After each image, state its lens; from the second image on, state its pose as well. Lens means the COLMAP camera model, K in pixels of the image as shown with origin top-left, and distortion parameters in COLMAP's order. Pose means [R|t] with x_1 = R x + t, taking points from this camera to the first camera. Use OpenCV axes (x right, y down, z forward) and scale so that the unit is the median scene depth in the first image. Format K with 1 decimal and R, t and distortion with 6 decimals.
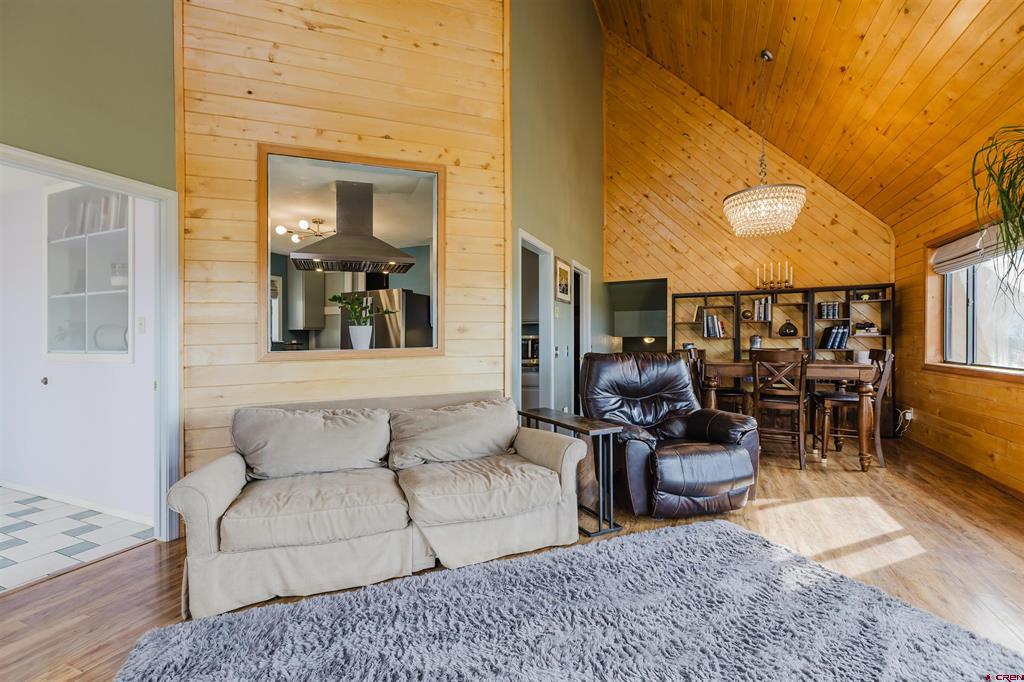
lens RADIAL K [[457.8, 0, 508.5], [0, 457.8, 342.2], [0, 0, 1]] dist [0.002385, -0.001208]
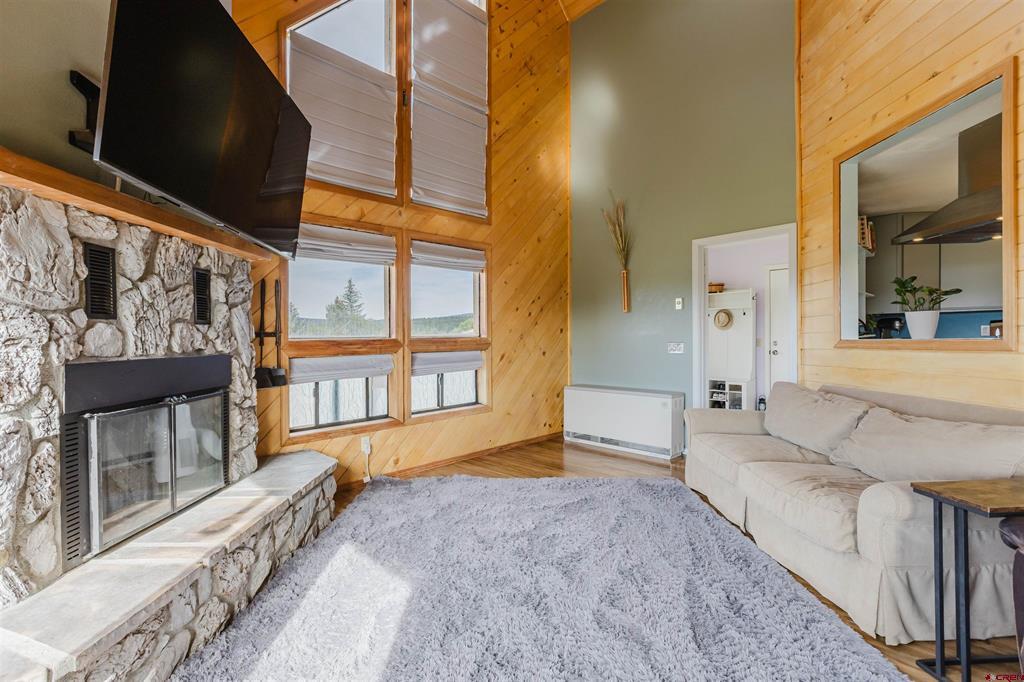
lens RADIAL K [[457.8, 0, 502.2], [0, 457.8, 335.5], [0, 0, 1]] dist [0.002385, -0.001208]
pose [[-0.383672, 0.012624, -0.923383, 0.443593], [0.015170, 0.999858, 0.007366, -0.005190], [0.923345, -0.011182, -0.383809, 0.352782]]
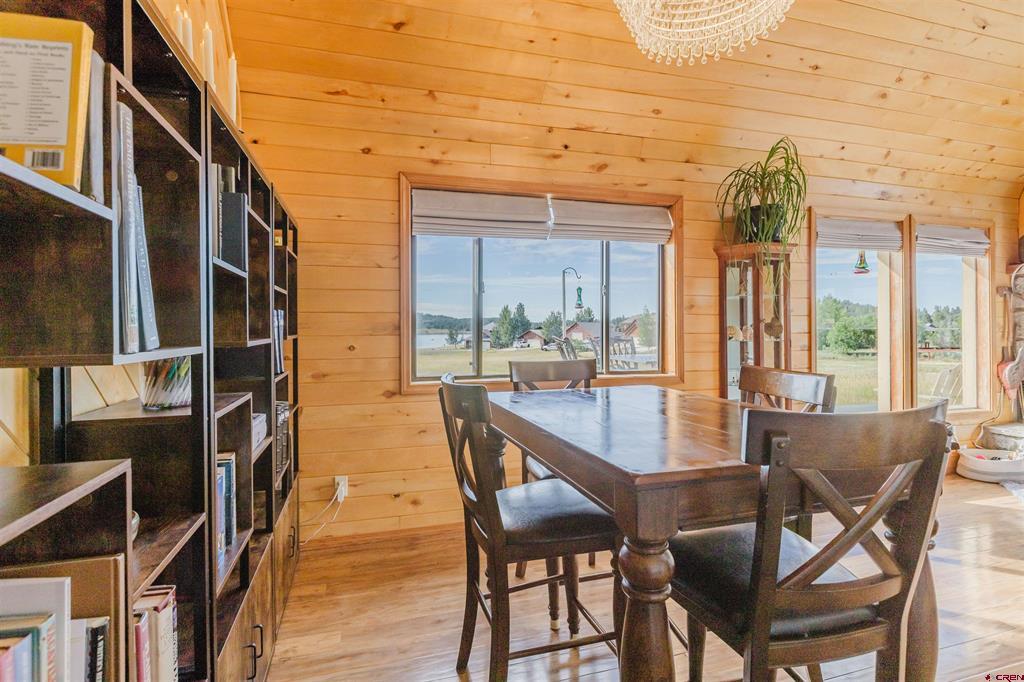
lens RADIAL K [[532.1, 0, 499.7], [0, 532.1, 323.4], [0, 0, 1]] dist [0.015634, 0.001664]
pose [[-0.659287, 0.019220, 0.751646, 0.281125], [0.014010, 0.999814, -0.013278, -0.014804], [-0.751761, 0.001777, -0.659433, 1.153511]]
